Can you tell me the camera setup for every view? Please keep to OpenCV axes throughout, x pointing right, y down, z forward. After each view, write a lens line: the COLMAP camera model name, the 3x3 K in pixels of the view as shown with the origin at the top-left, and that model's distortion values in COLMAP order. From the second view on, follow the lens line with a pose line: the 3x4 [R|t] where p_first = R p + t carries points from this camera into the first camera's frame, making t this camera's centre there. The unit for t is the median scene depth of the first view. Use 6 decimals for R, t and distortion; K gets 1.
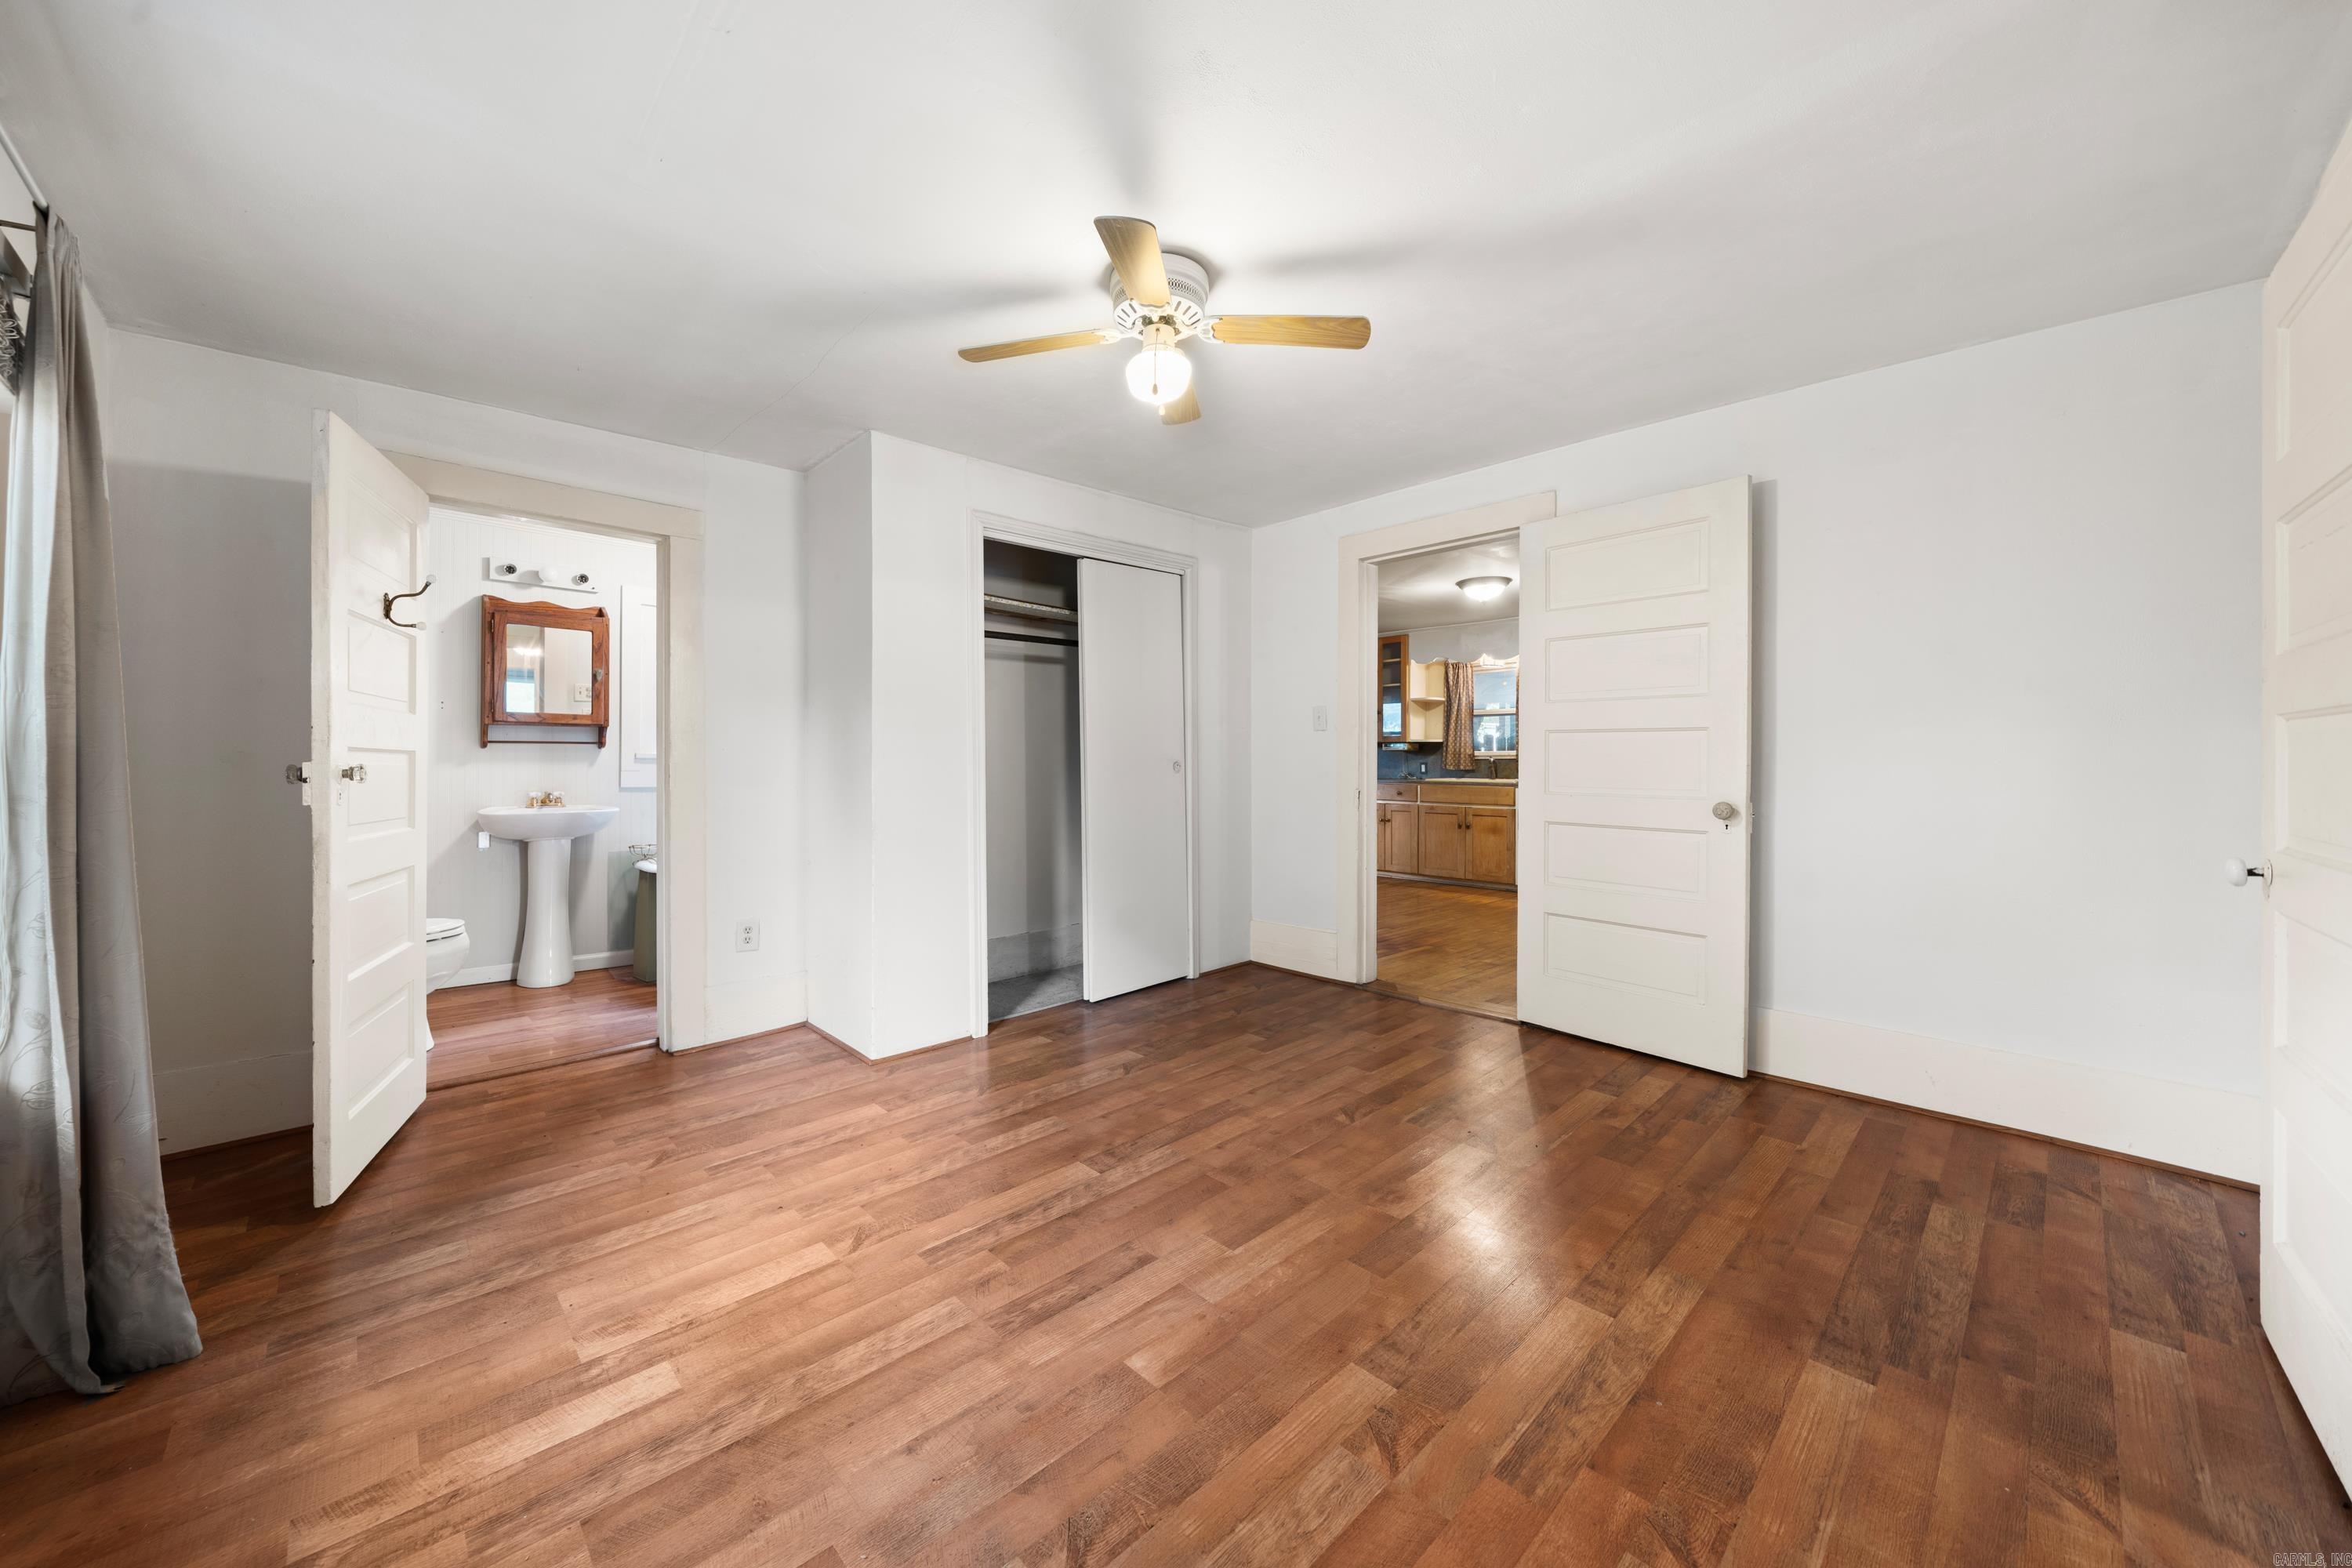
lens RADIAL K [[846.0, 0, 1204.2], [0, 846.0, 758.5], [0, 0, 1]] dist [0.000302, -0.000063]
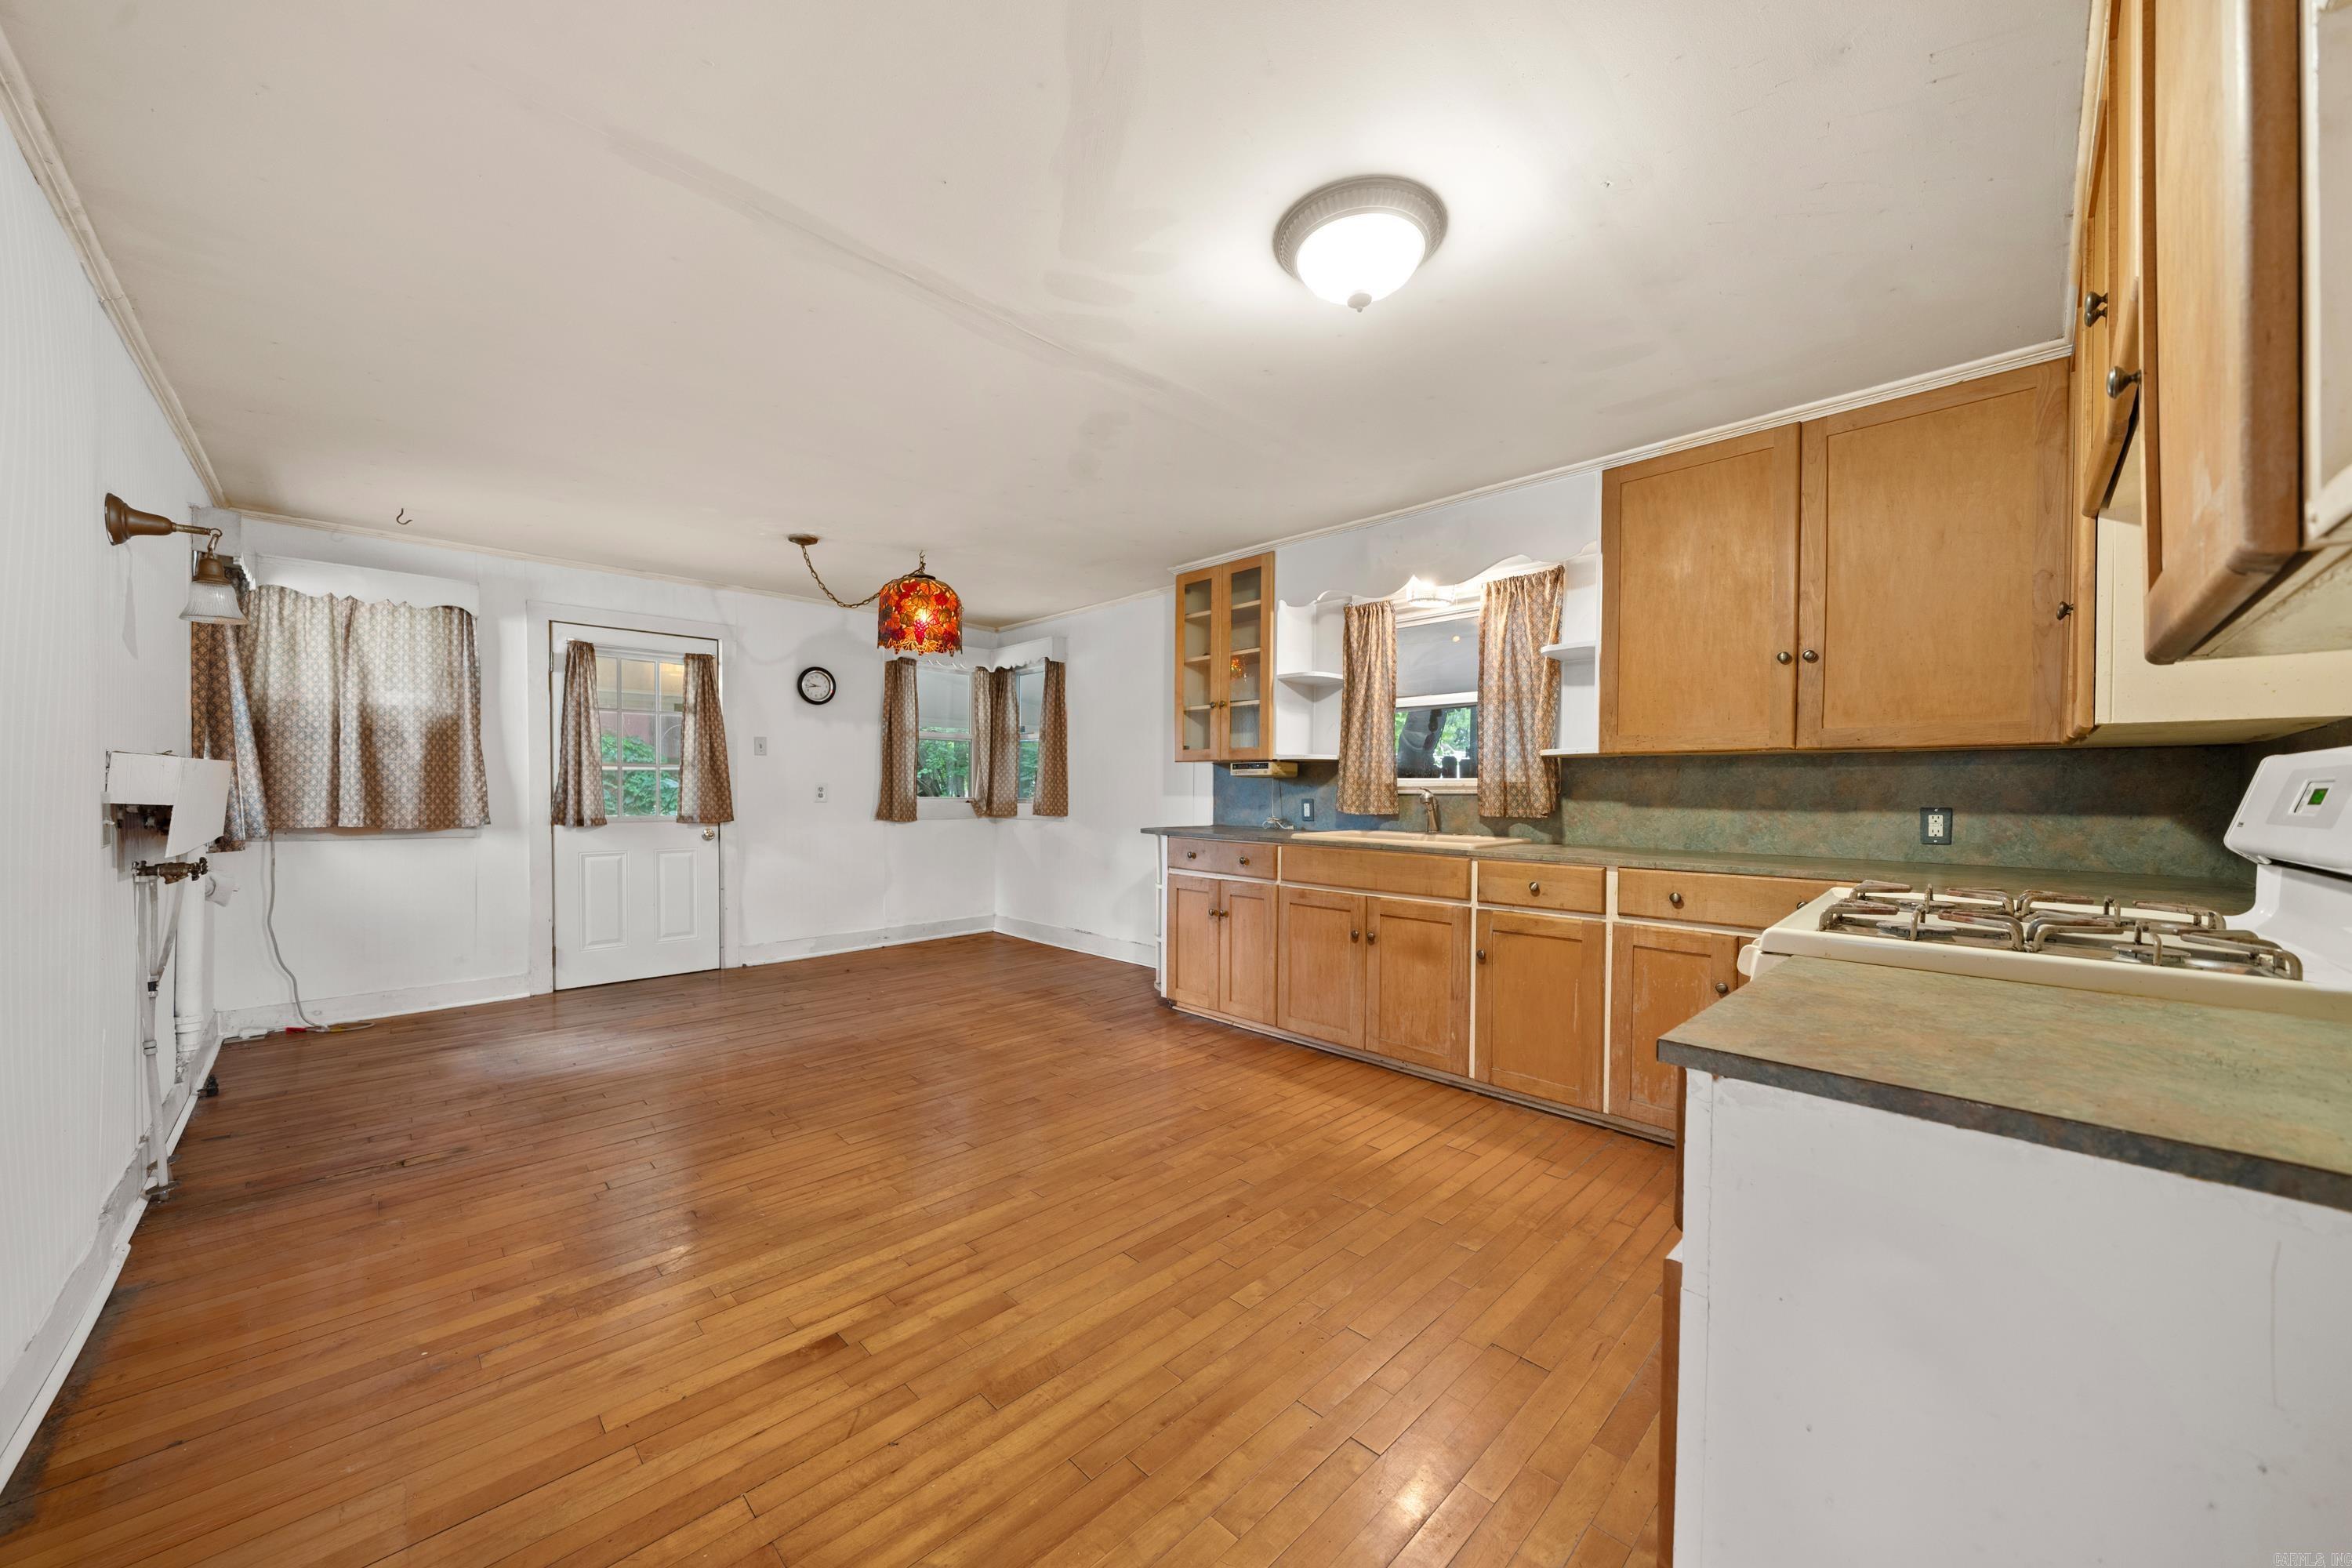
lens RADIAL K [[830.9, 0, 1179.0], [0, 830.9, 798.5], [0, 0, 1]] dist [-0.001837, -0.000041]
pose [[0.999933, 0.009014, -0.007225, 0.190120], [-0.008877, 0.999783, 0.018833, -0.004862], [0.007393, -0.018767, 0.999797, 0.494209]]
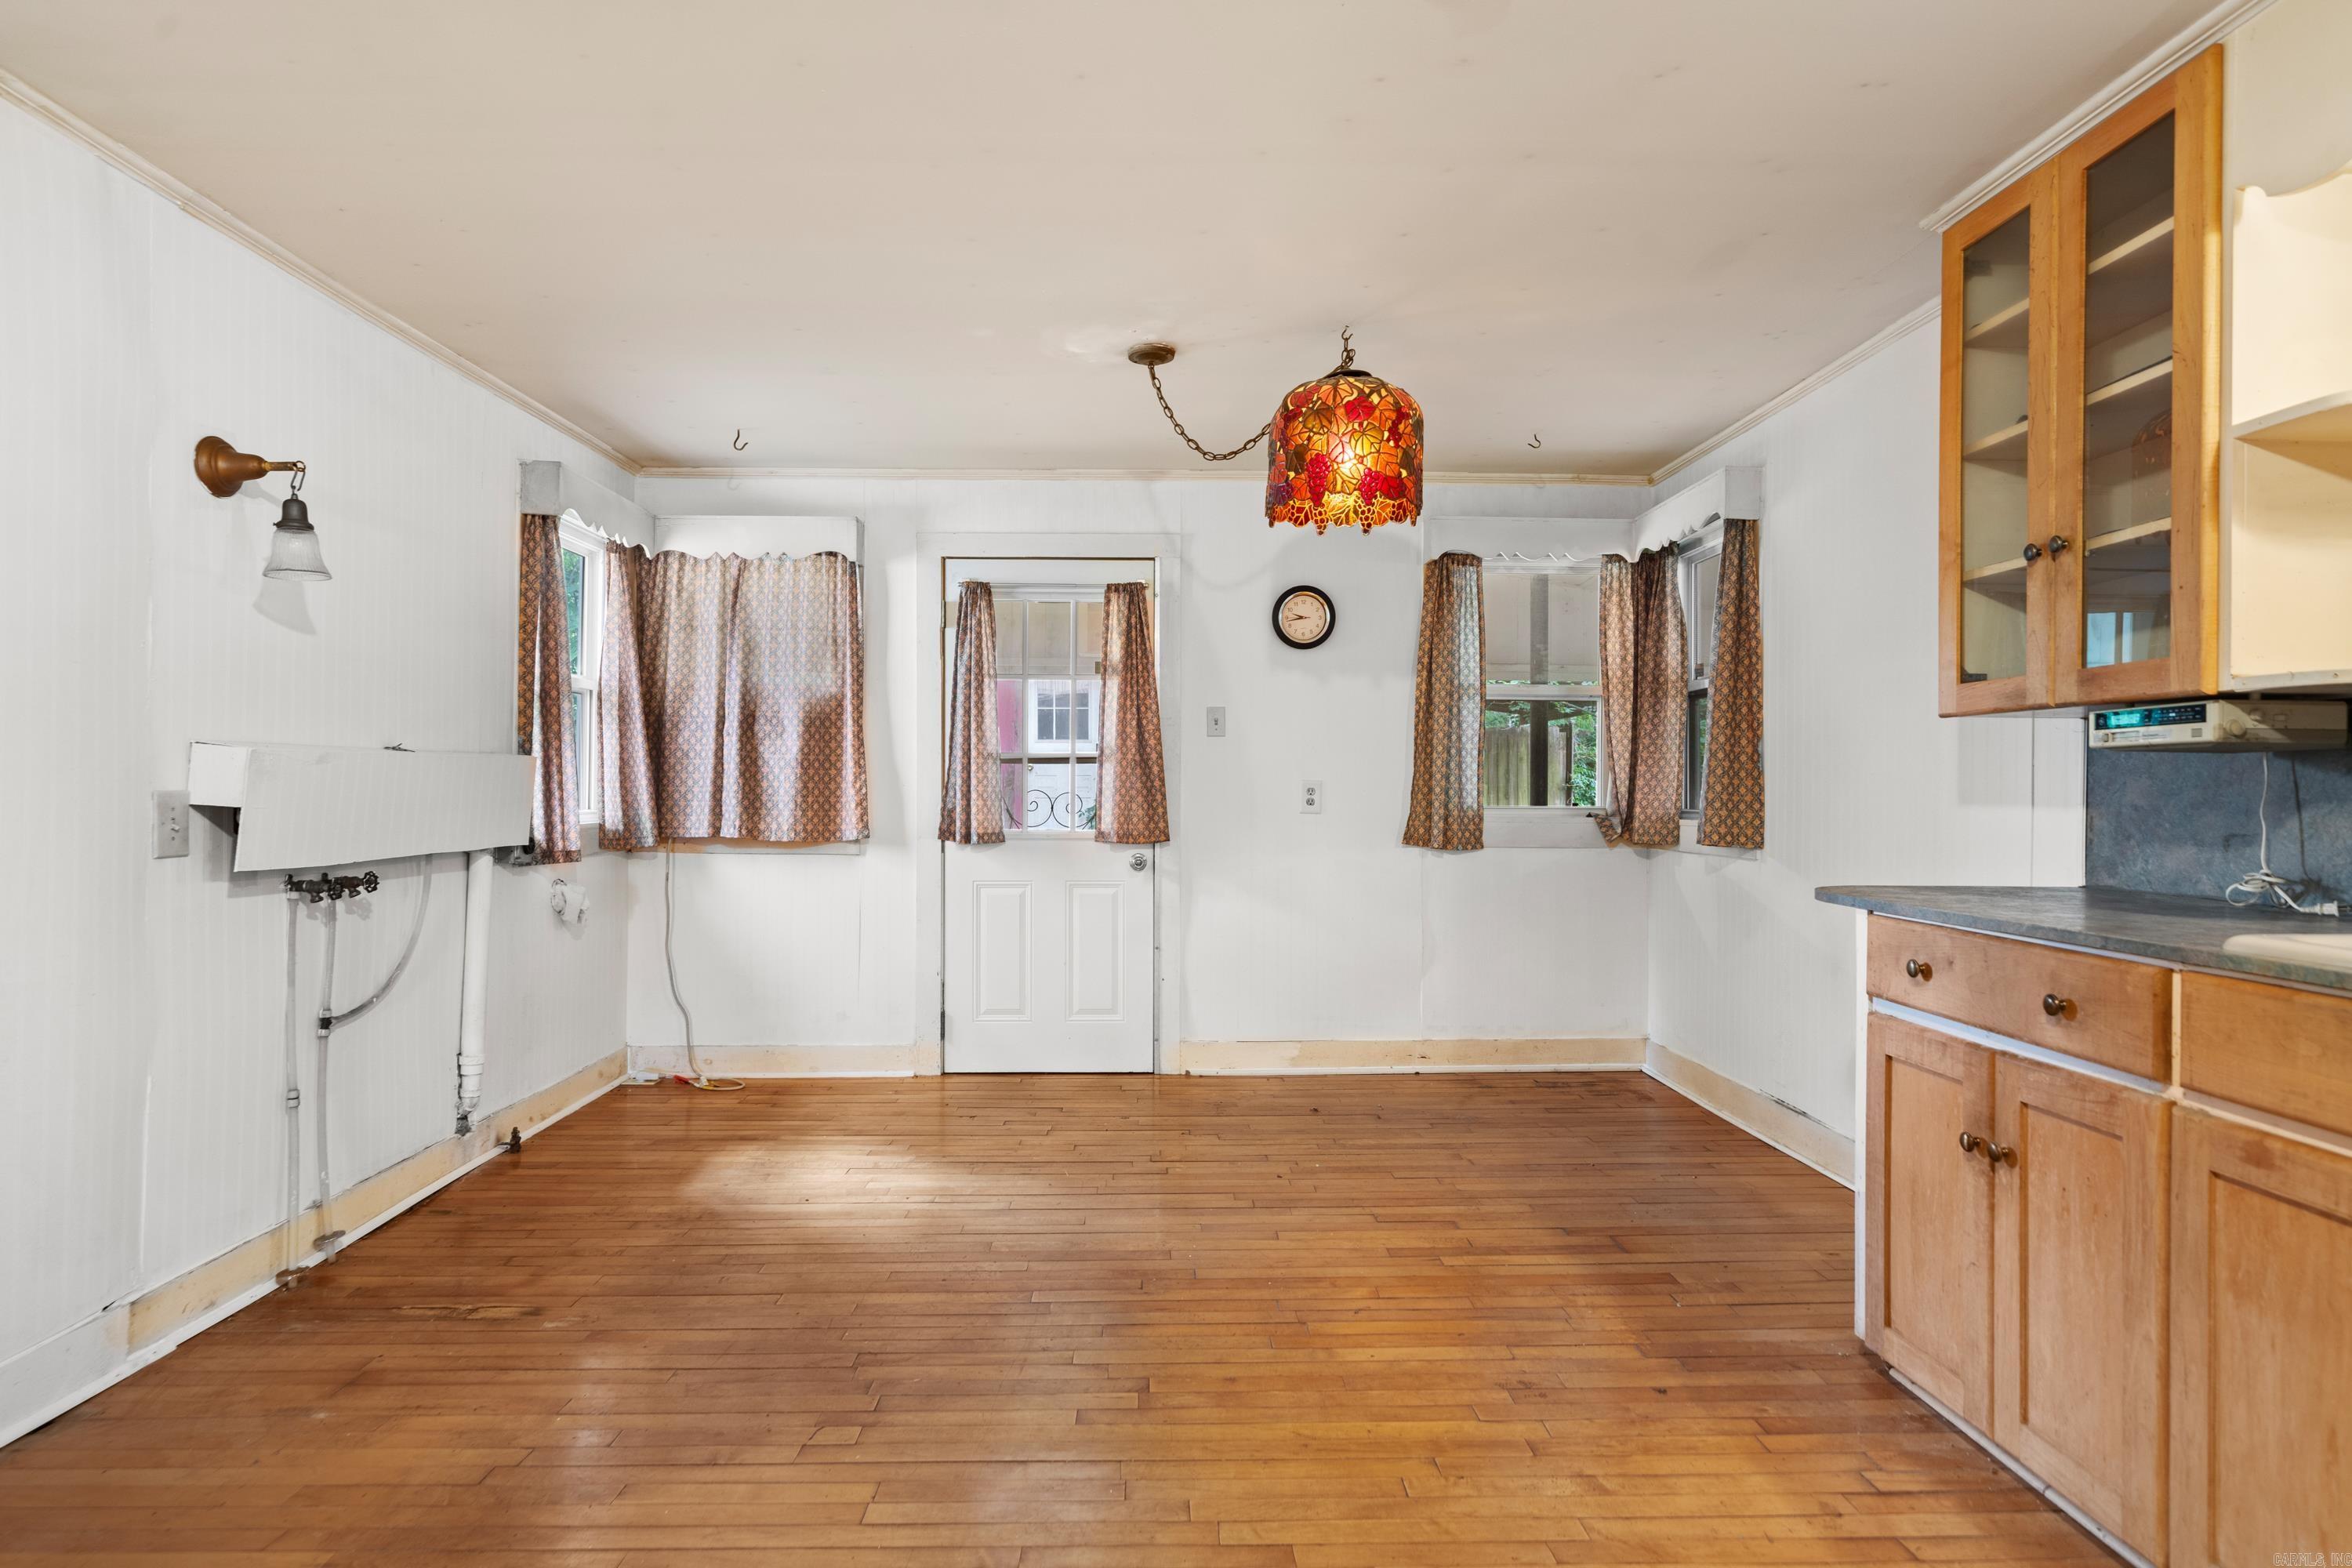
lens RADIAL K [[1258.9, 0, 1186.0], [0, 1258.9, 783.4], [0, 0, 1]] dist [0.001907, 0.000681]
pose [[0.724930, 0.002865, -0.688817, 0.268858], [-0.001775, 0.999996, 0.002291, -0.002151], [0.688820, -0.000438, 0.724932, 0.689708]]
